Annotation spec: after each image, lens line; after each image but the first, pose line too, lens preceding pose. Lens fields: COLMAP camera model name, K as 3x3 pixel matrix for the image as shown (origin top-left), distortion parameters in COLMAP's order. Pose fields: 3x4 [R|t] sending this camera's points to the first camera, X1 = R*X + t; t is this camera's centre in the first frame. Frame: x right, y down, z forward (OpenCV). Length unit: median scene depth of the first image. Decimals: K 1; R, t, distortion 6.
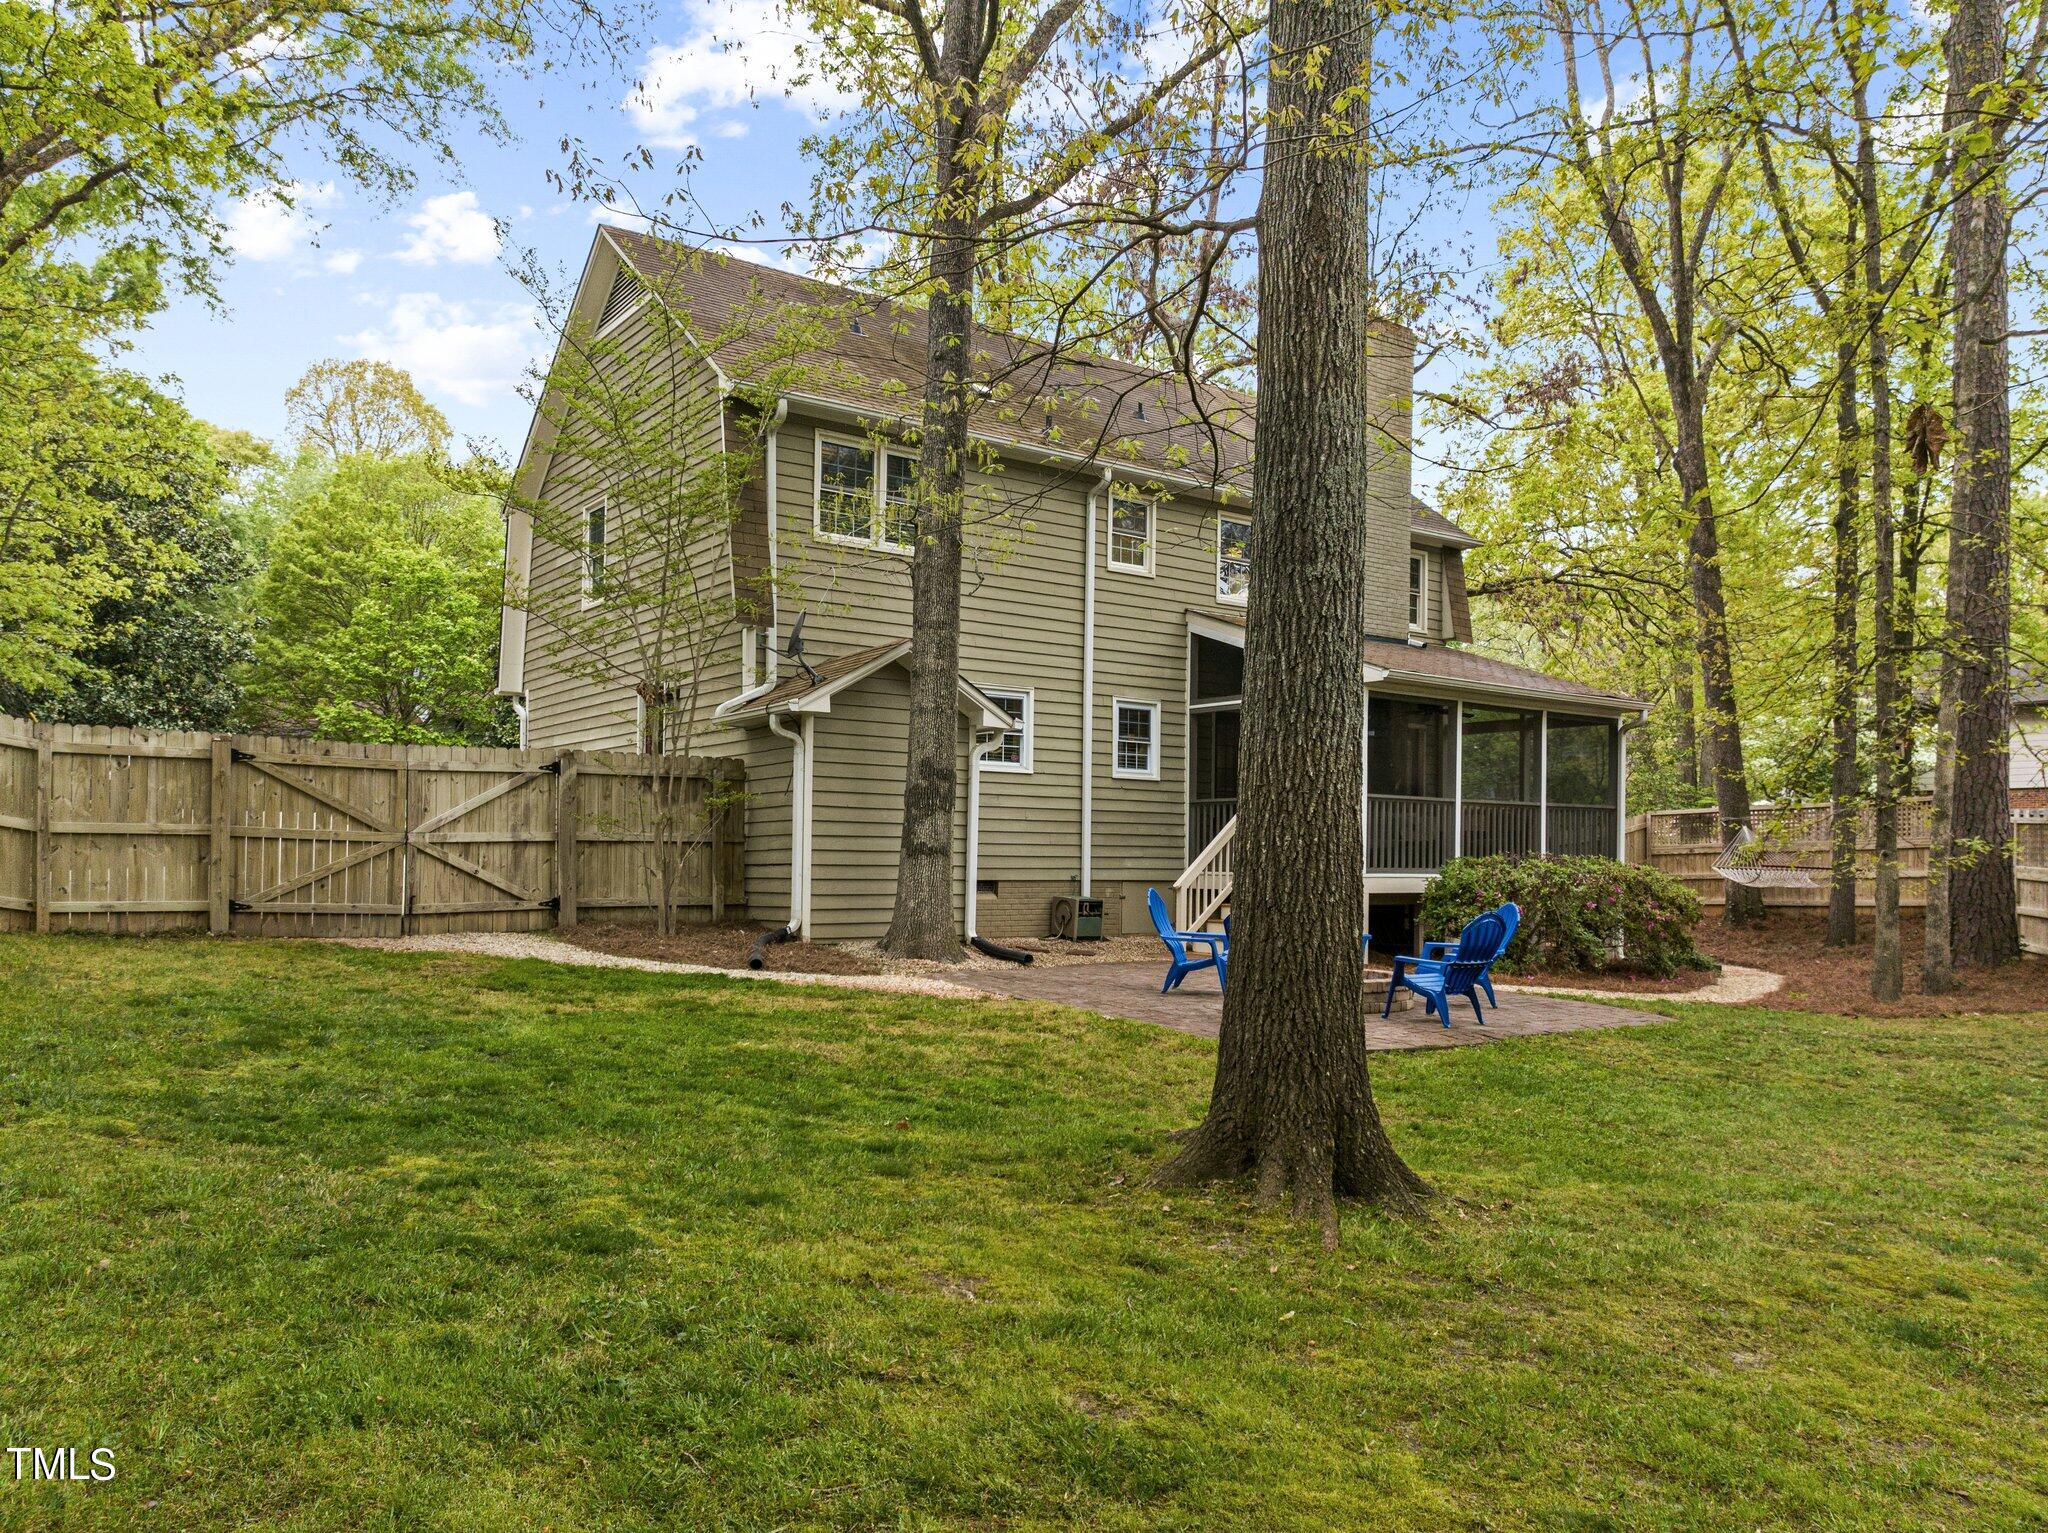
lens RADIAL K [[1514.8, 0, 1044.0], [0, 1514.8, 810.6], [0, 0, 1]] dist [-0.036595, 0.008887]
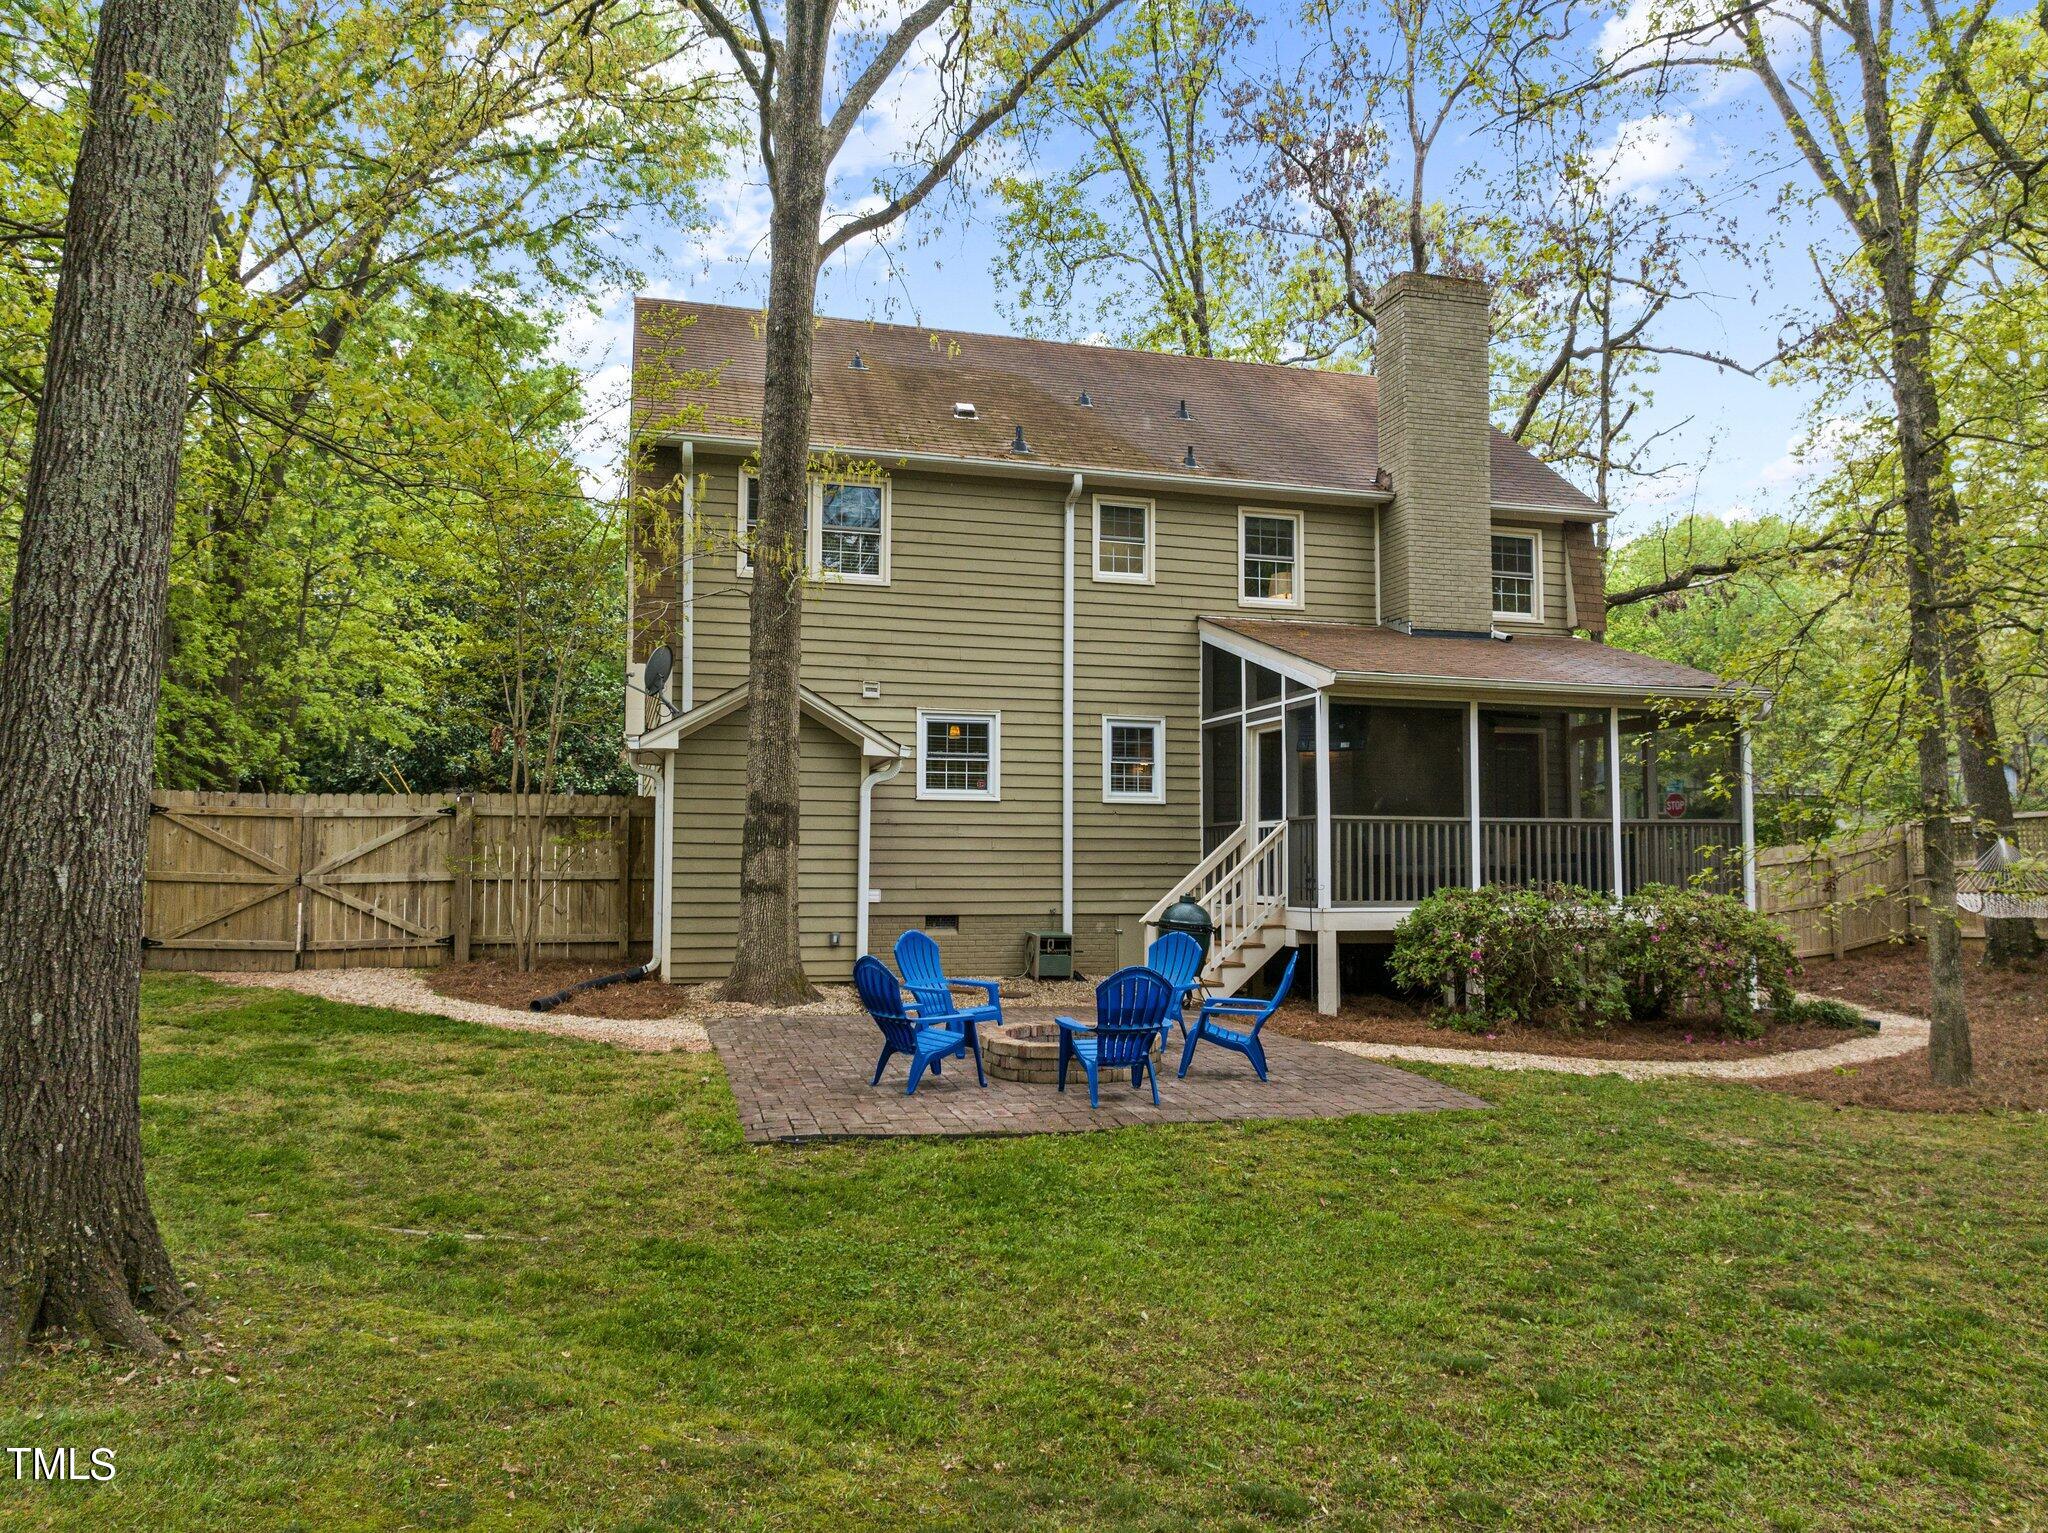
lens RADIAL K [[1481.2, 0, 1030.5], [0, 1481.2, 718.5], [0, 0, 1]] dist [-0.016576, -0.006755]
pose [[0.936535, -0.045500, -0.347608, 0.349068], [0.019839, 0.996831, -0.077029, -0.004334], [0.350012, 0.065244, 0.934470, 0.145182]]
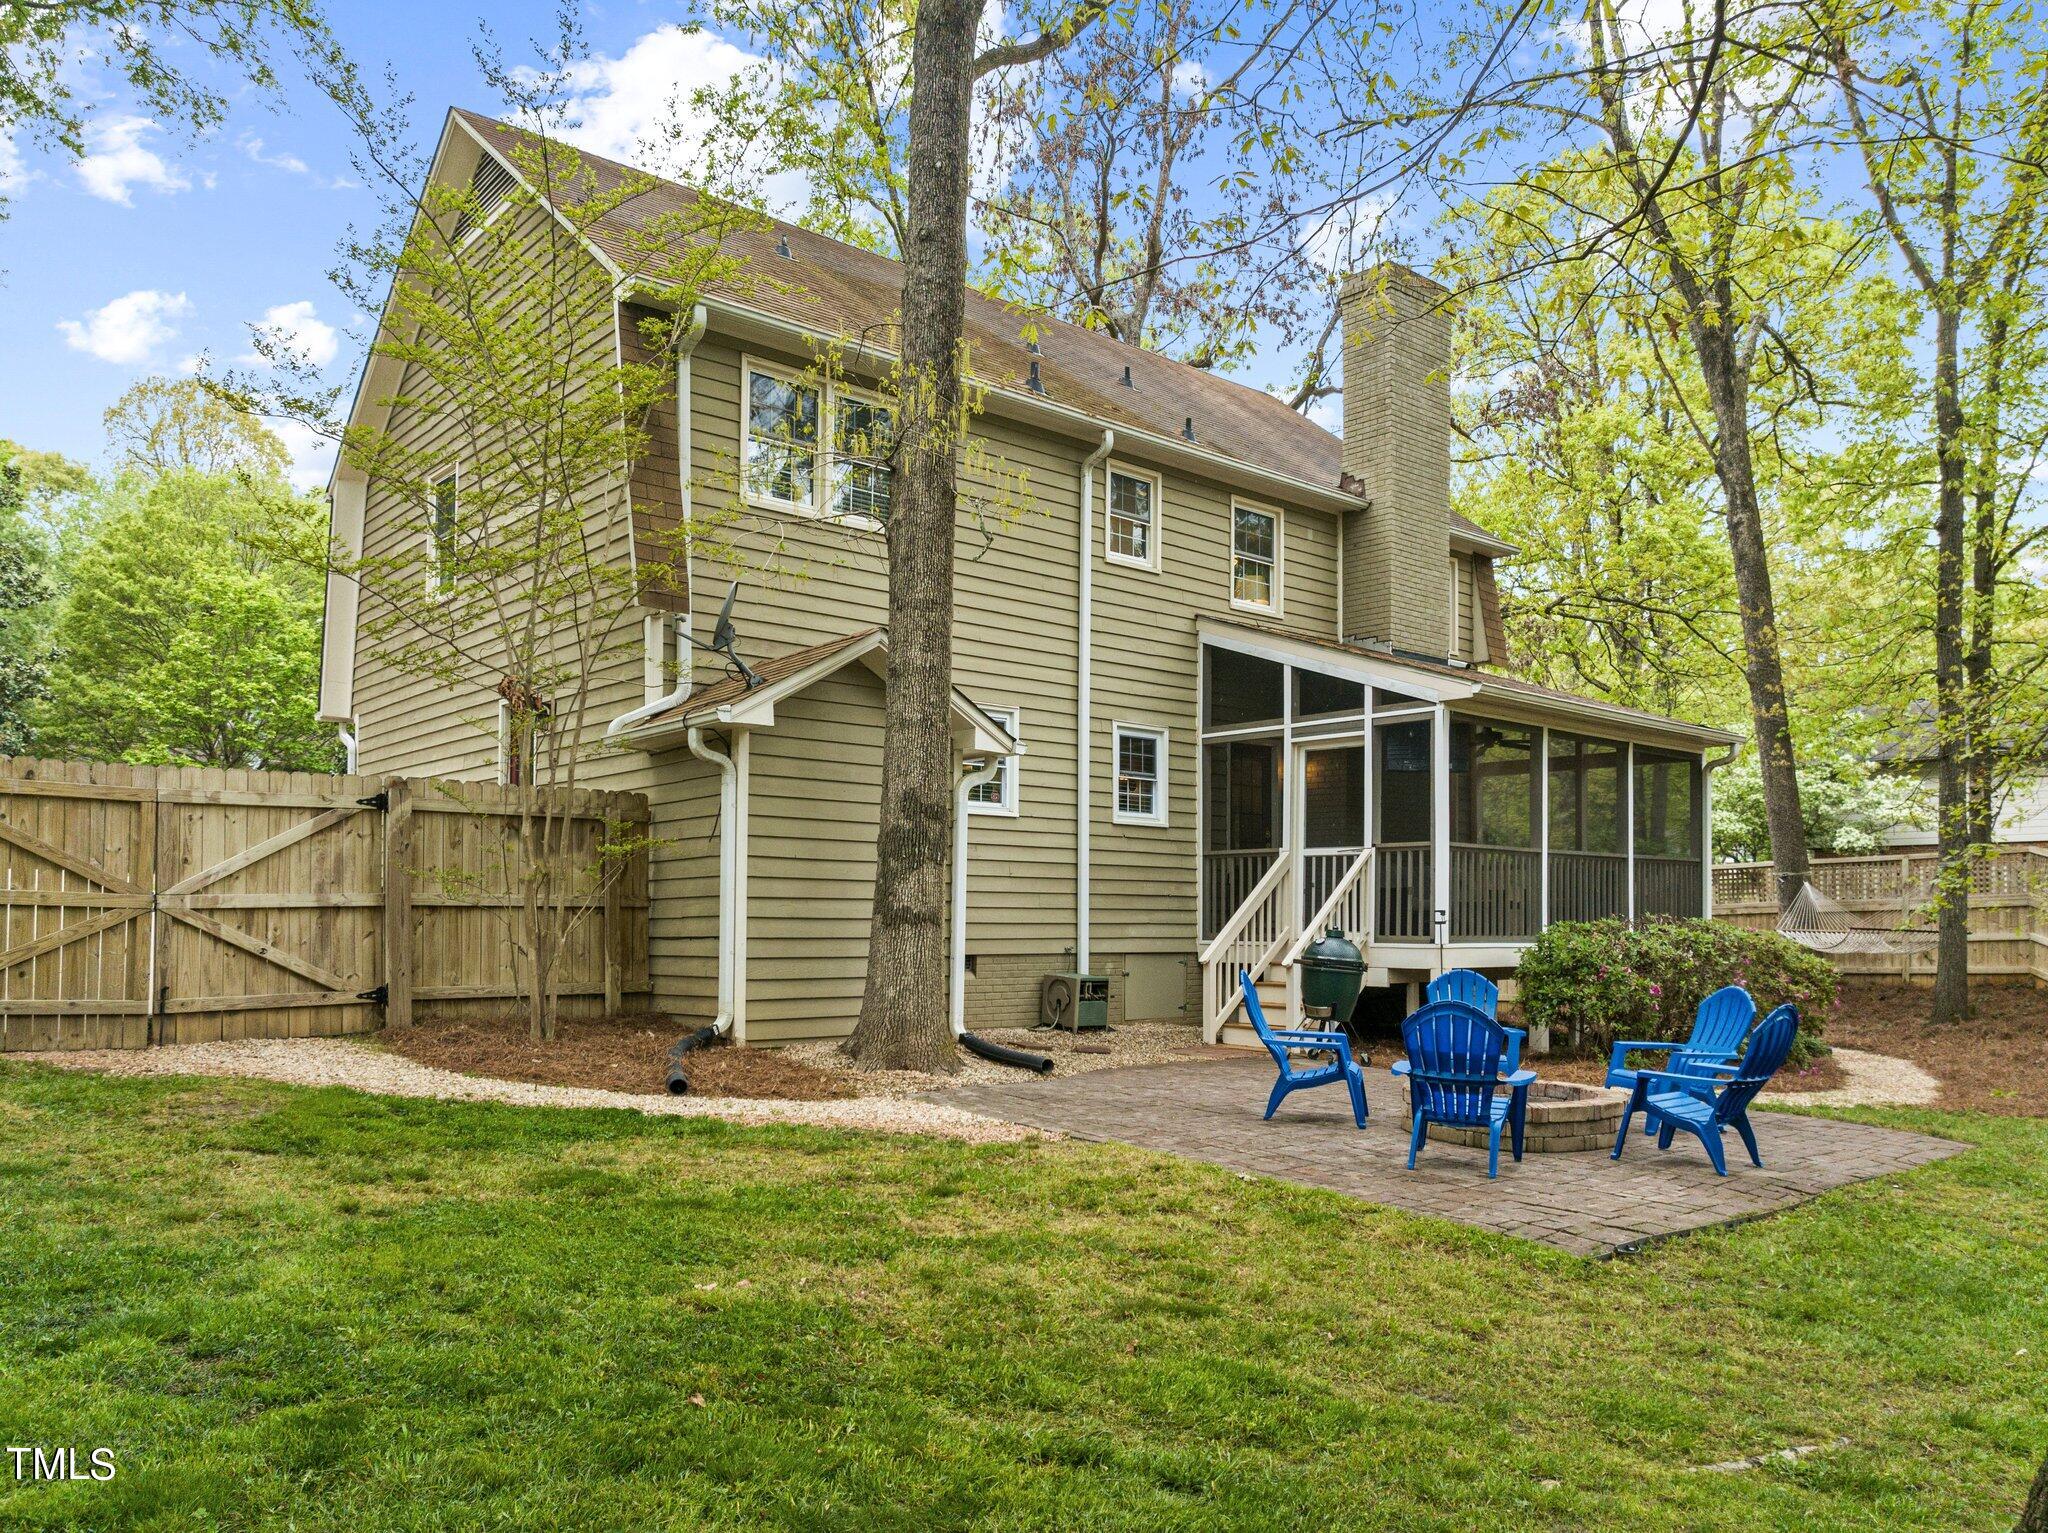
lens RADIAL K [[1514.8, 0, 1028.5], [0, 1514.8, 867.4], [0, 0, 1]] dist [-0.036595, 0.008887]
pose [[0.997142, -0.001428, 0.075534, -0.063567], [0.001599, 0.999996, -0.002195, 0.003377], [-0.075531, 0.002310, 0.997141, 0.232432]]
